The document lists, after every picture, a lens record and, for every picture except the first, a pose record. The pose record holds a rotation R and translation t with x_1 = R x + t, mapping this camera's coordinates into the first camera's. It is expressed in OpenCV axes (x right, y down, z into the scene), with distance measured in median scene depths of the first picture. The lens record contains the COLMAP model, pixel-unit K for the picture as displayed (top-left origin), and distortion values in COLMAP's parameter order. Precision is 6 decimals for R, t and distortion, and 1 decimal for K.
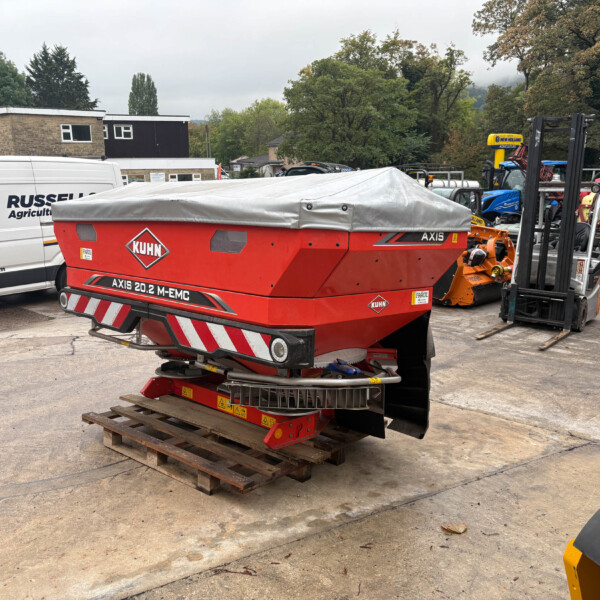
lens RADIAL K [[607.1, 0, 295.2], [0, 607.1, 300.2], [0, 0, 1]] dist [0.027986, 0.000000]
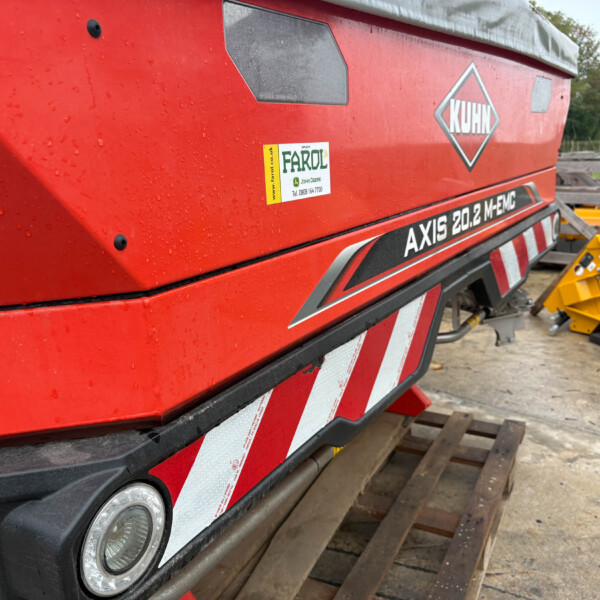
lens RADIAL K [[607.1, 0, 301.2], [0, 607.1, 299.7], [0, 0, 1]] dist [0.027986, 0.000000]
pose [[-0.214232, -0.261583, 0.941105, -0.650048], [0.168841, 0.939055, 0.299448, -0.114942], [-0.962080, 0.223048, -0.157010, 1.234782]]
